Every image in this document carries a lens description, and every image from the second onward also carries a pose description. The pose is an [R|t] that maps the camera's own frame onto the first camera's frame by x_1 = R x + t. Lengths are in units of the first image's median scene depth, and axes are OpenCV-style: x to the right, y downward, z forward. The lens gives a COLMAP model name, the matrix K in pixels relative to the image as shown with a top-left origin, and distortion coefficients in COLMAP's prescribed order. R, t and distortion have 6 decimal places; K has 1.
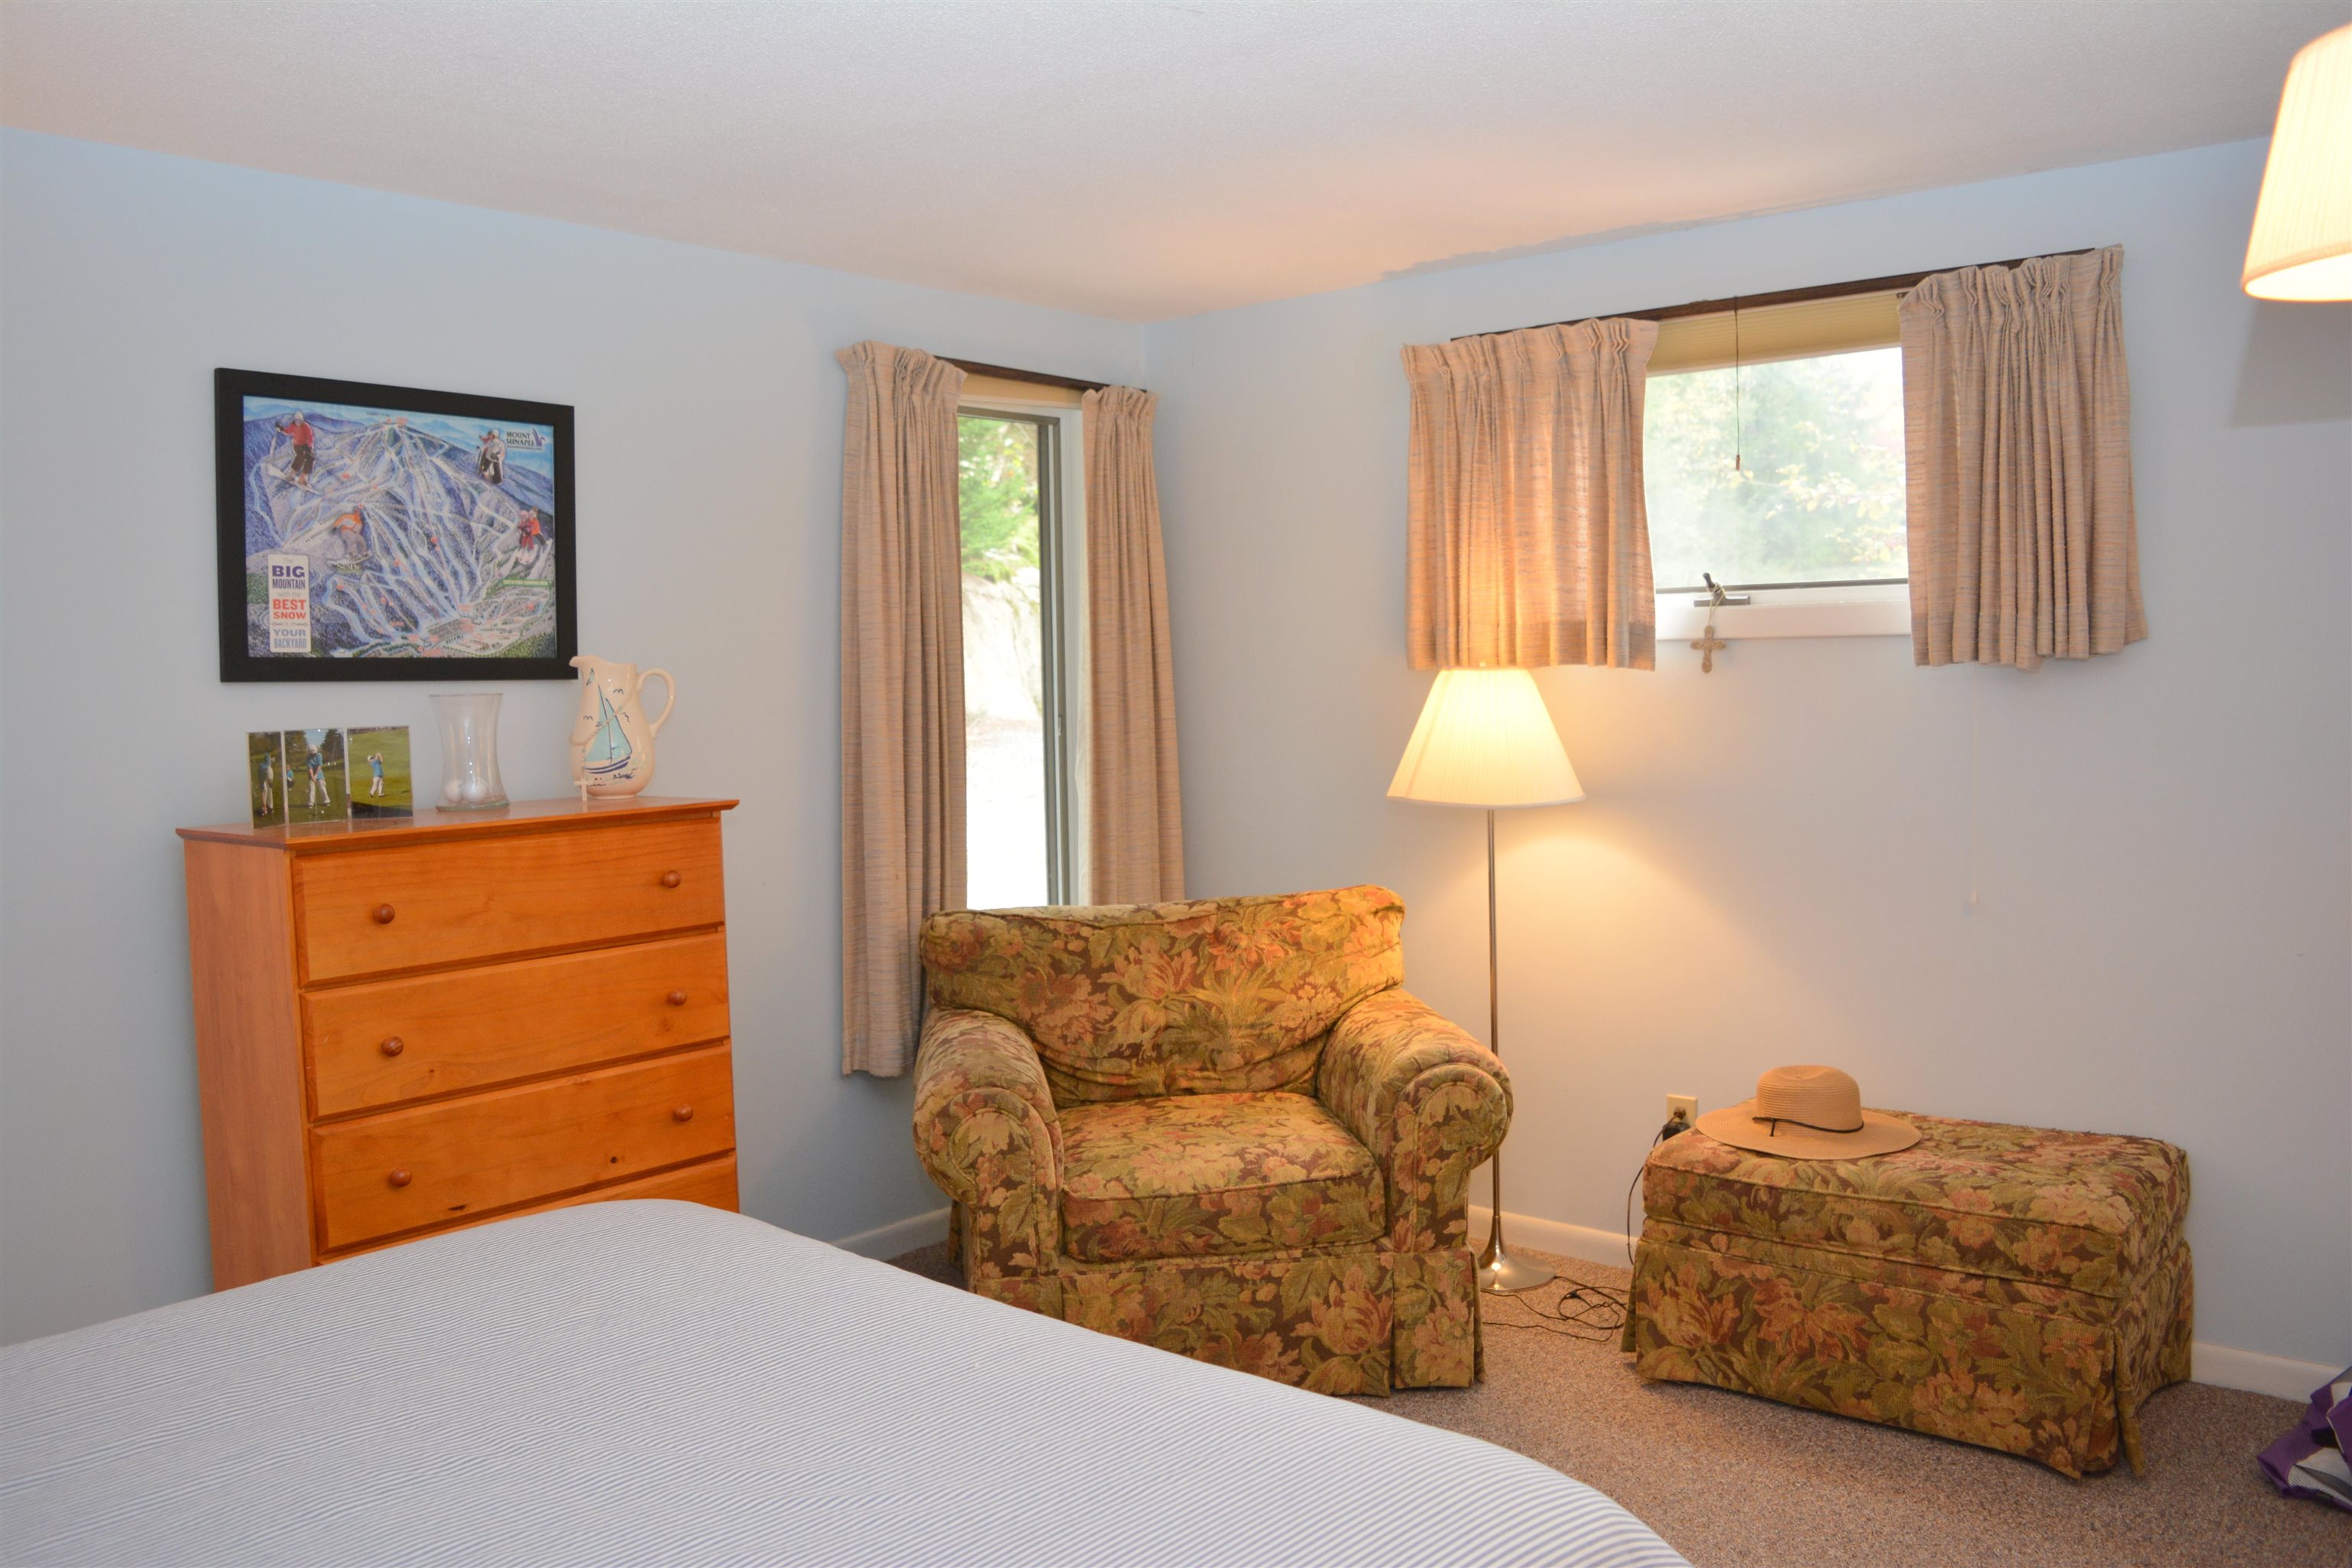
lens RADIAL K [[1852.4, 0, 1179.6], [0, 1852.4, 779.1], [0, 0, 1]] dist [-0.012544, -0.001493]
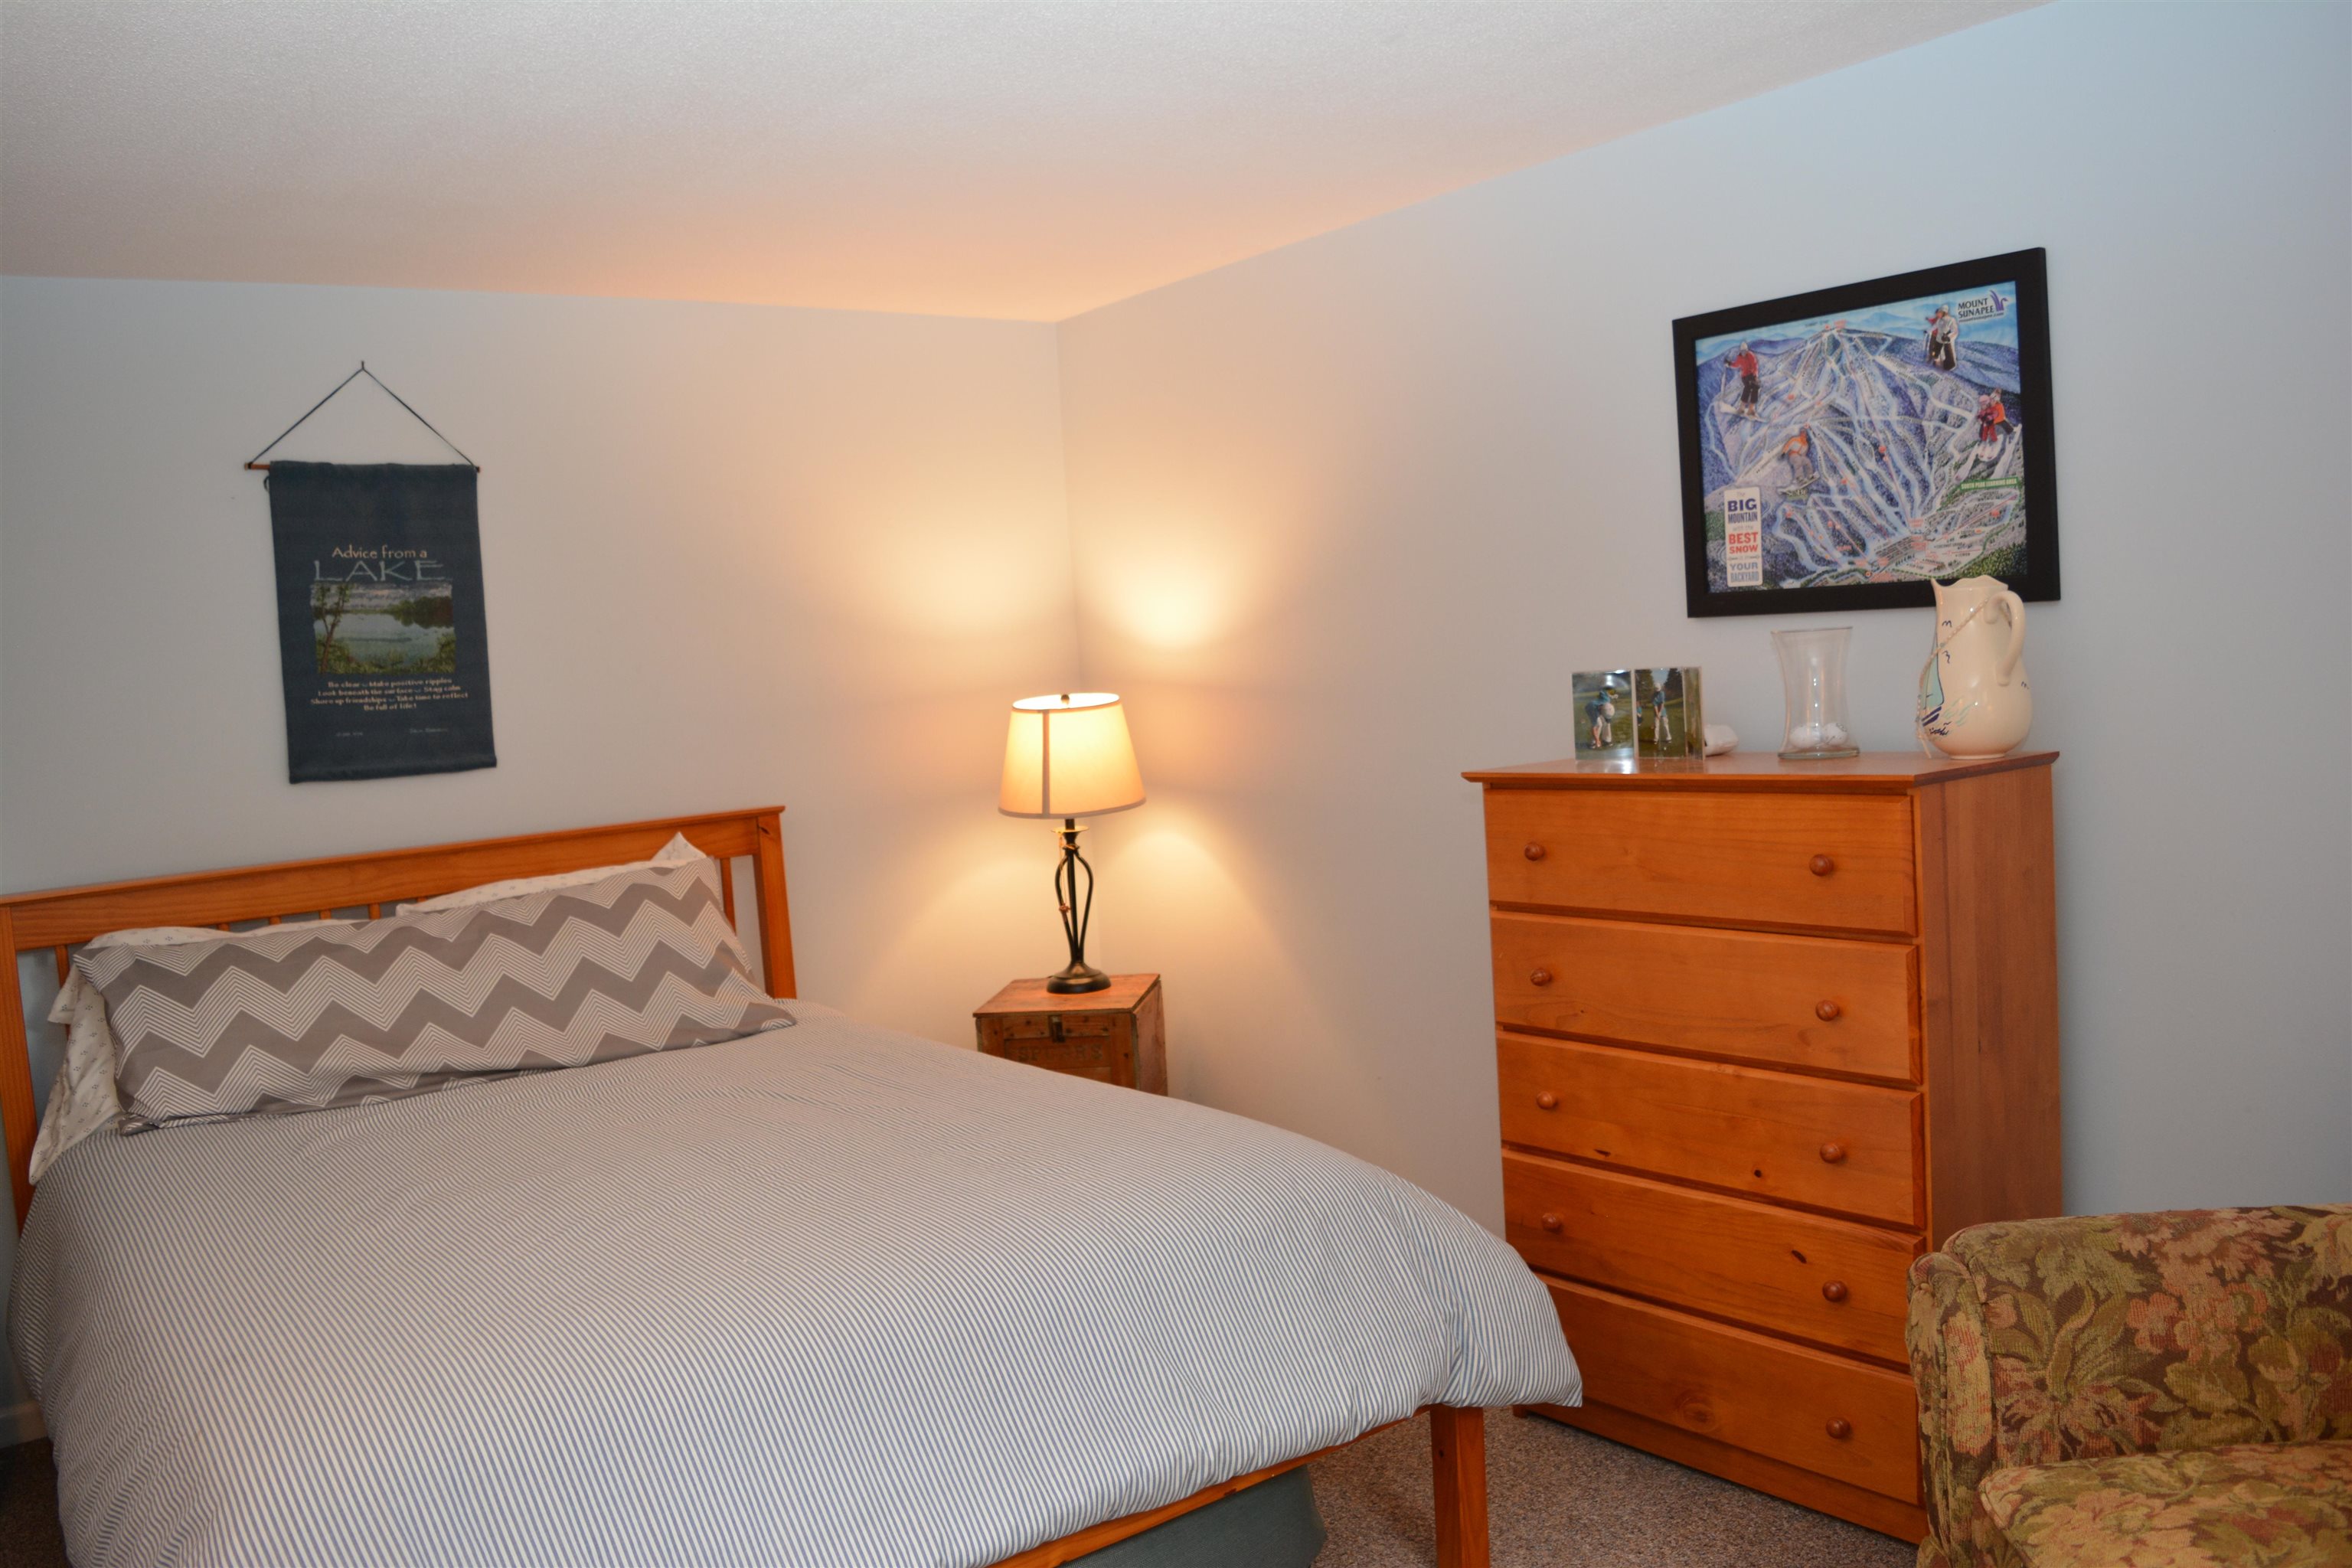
lens RADIAL K [[1852.4, 0, 1179.8], [0, 1852.4, 783.8], [0, 0, 1]] dist [-0.012544, -0.001493]
pose [[-0.153727, 0.104586, -0.982563, 0.540235], [0.009692, 0.994495, 0.104339, -0.066316], [0.988066, 0.006517, -0.153895, 0.812278]]
